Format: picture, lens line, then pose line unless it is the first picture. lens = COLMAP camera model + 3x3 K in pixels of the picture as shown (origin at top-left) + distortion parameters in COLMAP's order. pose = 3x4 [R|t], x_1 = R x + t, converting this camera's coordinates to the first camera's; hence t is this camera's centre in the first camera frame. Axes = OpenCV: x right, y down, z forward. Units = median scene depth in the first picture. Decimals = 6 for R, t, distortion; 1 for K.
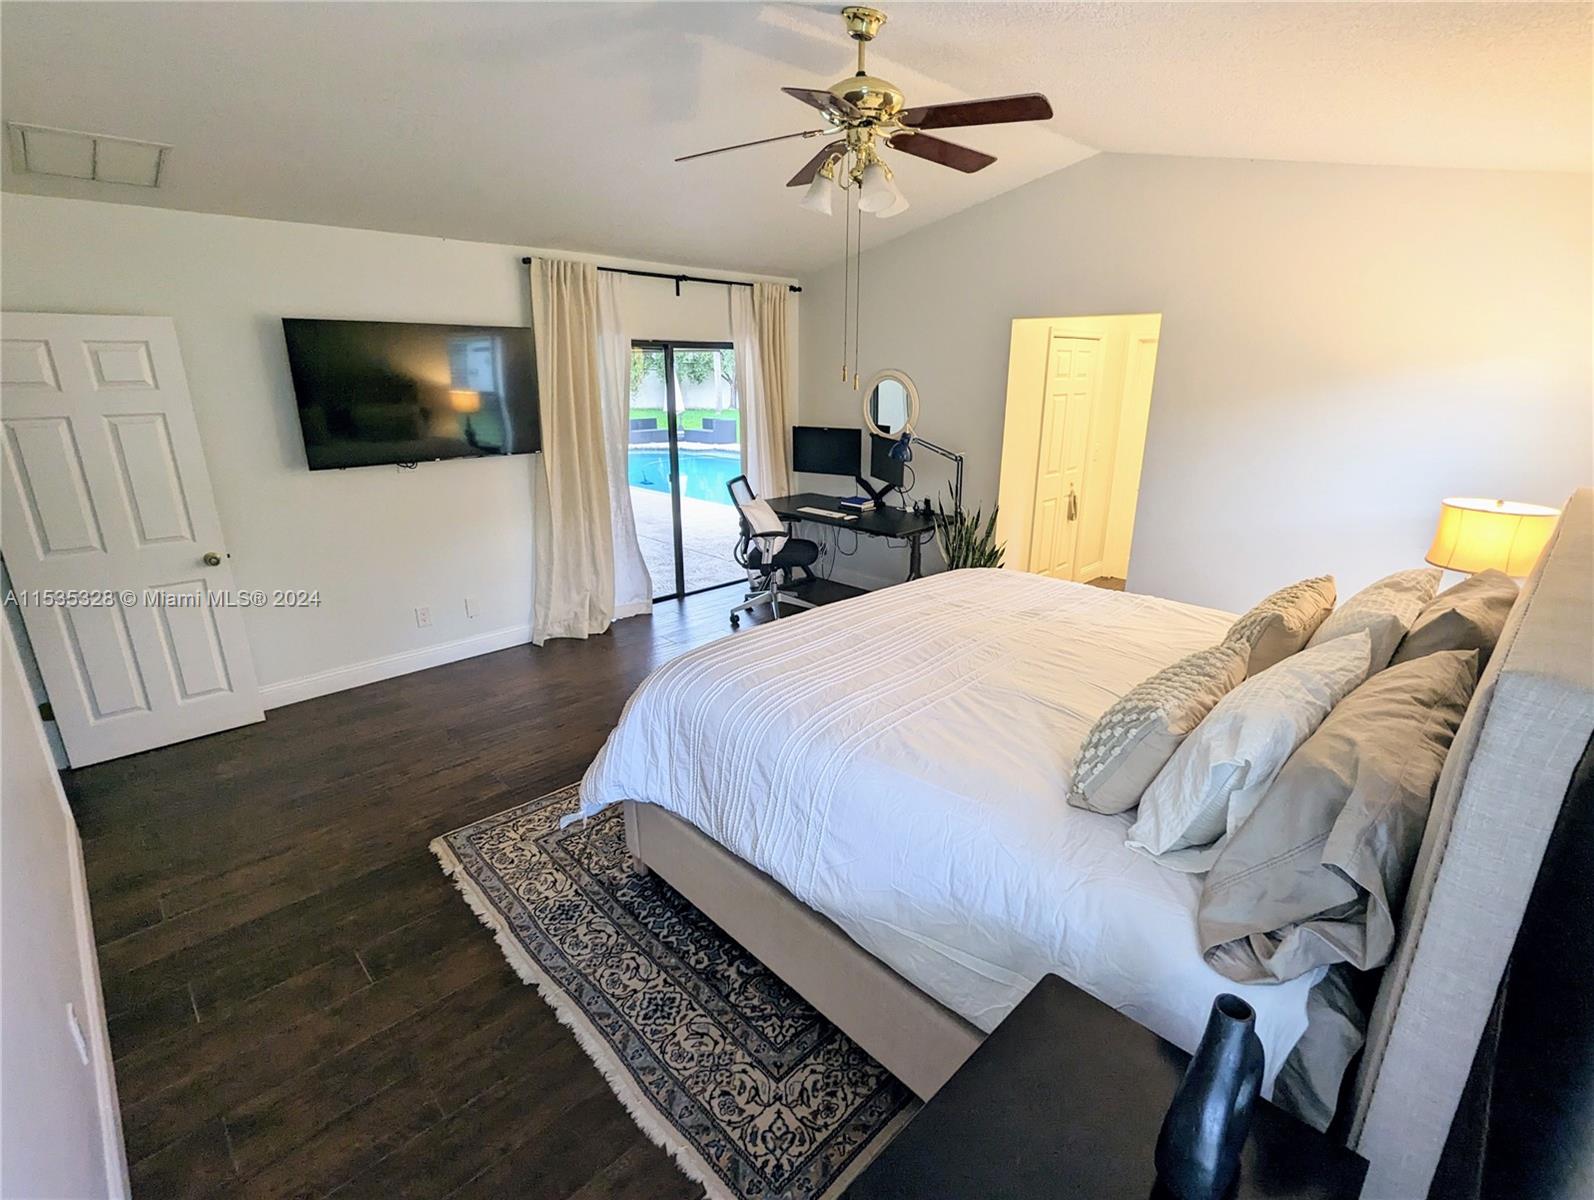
lens RADIAL K [[752.9, 0, 799.5], [0, 752.9, 601.5], [0, 0, 1]] dist [-0.002996, -0.000461]
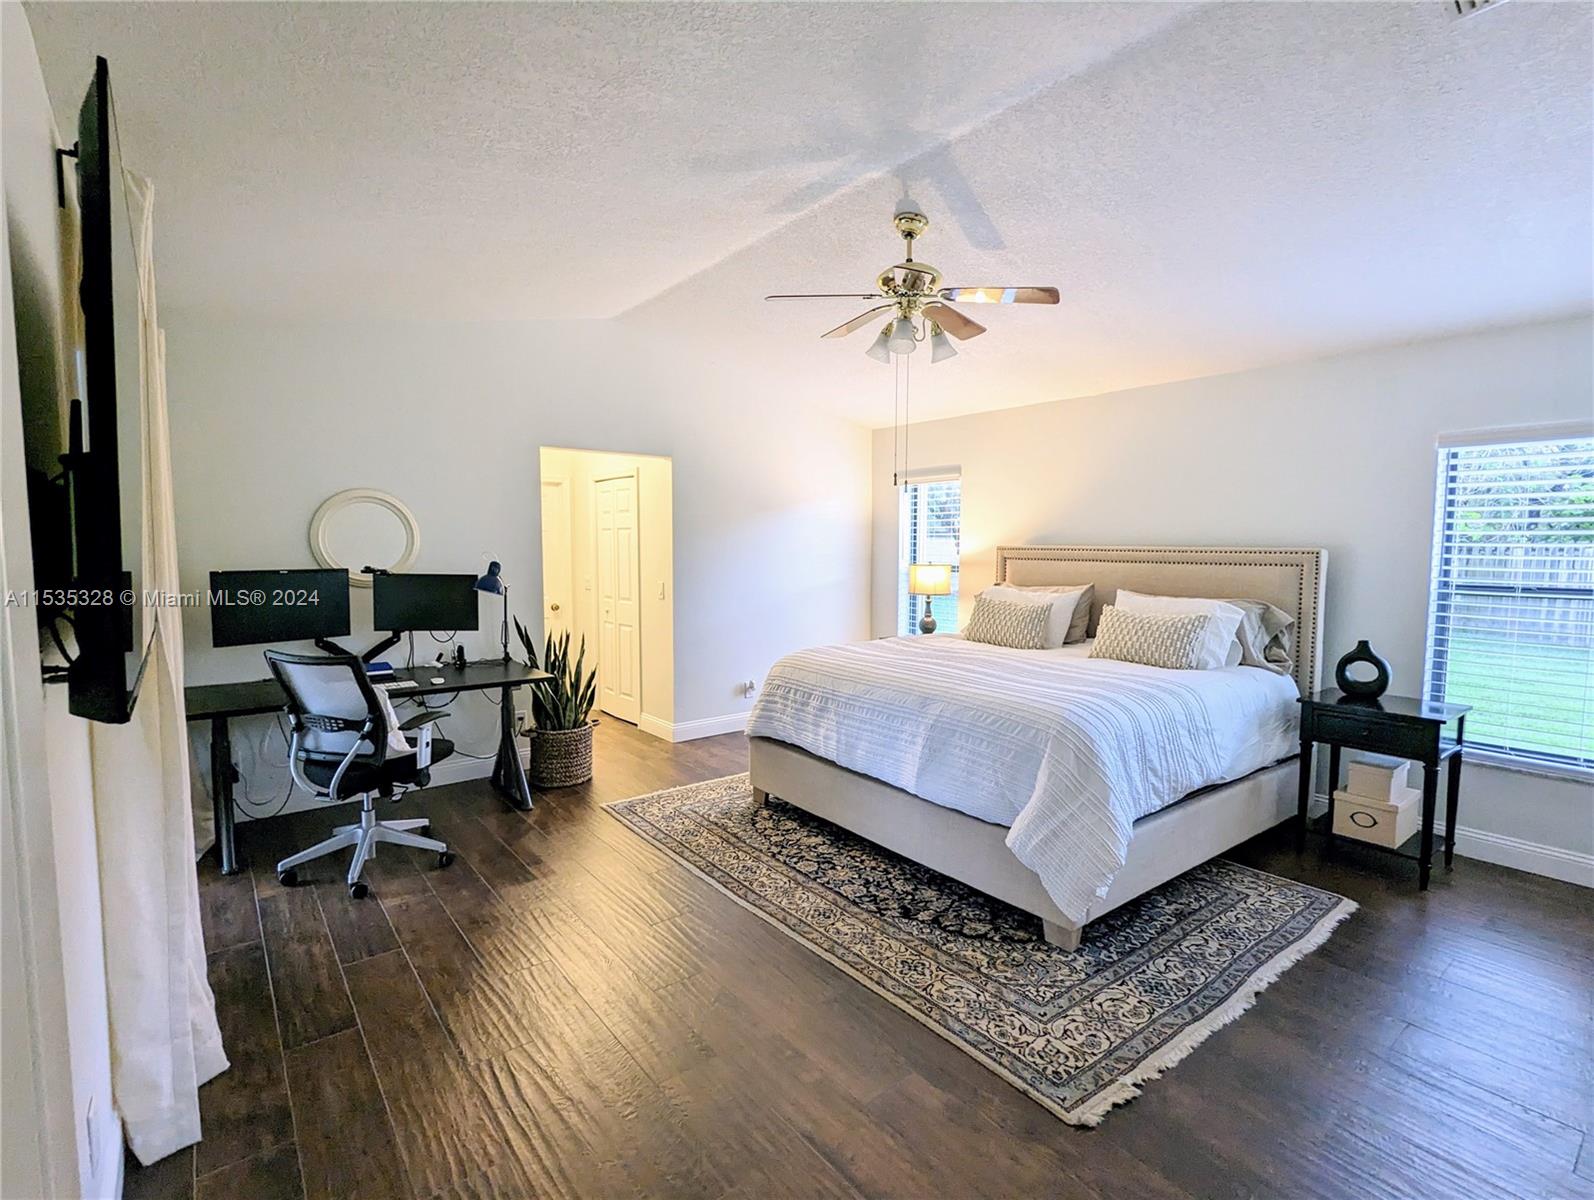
lens RADIAL K [[752.9, 0, 799.5], [0, 752.9, 601.5], [0, 0, 1]] dist [-0.002996, -0.000461]
pose [[0.111144, -0.077349, 0.990790, -1.357185], [0.293563, 0.955033, 0.041626, -0.249828], [-0.949456, 0.286233, 0.128853, 1.234432]]
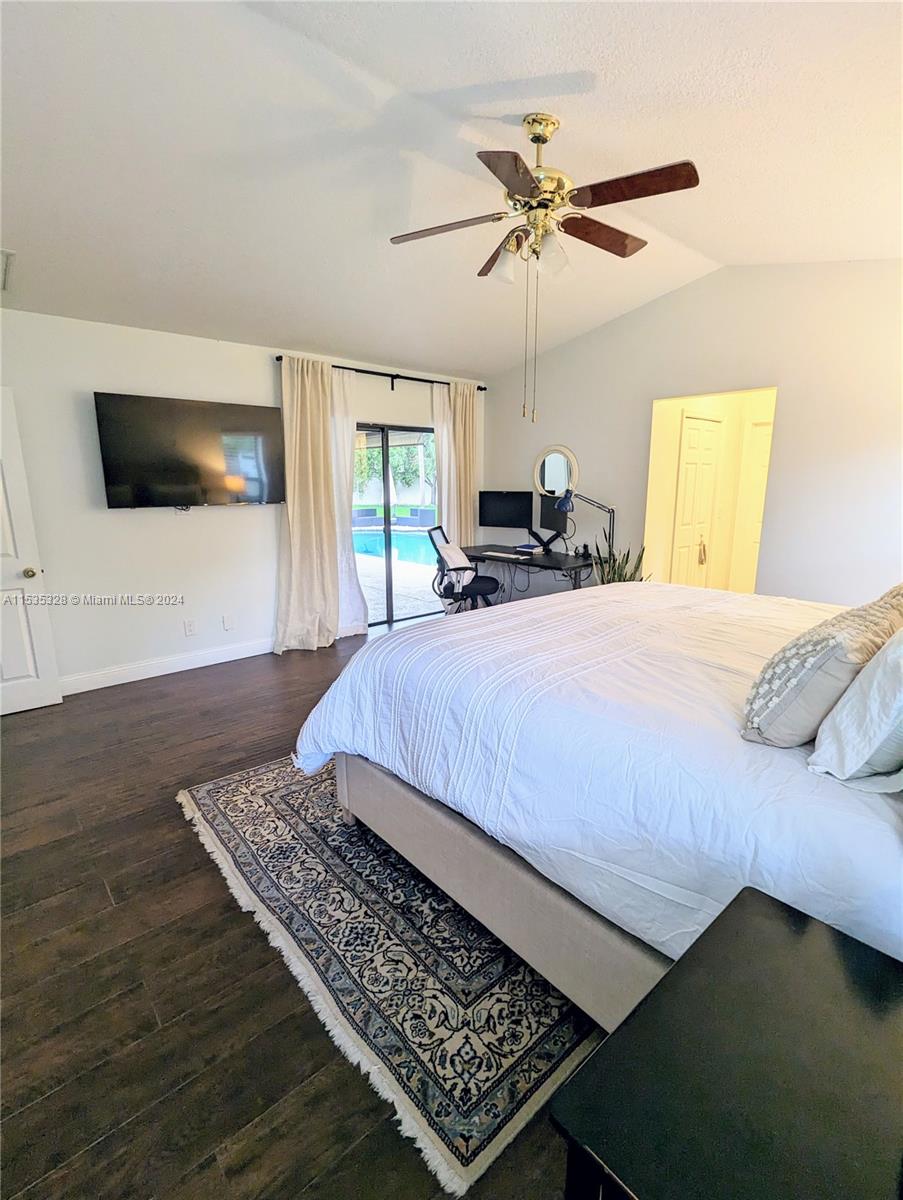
lens RADIAL K [[566.8, 0, 448.7], [0, 566.8, 603.2], [0, 0, 1]] dist [-0.002996, -0.000461]
pose [[0.998314, 0.006887, -0.057631, -0.008785], [-0.011874, 0.996169, -0.086641, 0.108396], [0.056814, 0.087179, 0.994571, 0.118289]]
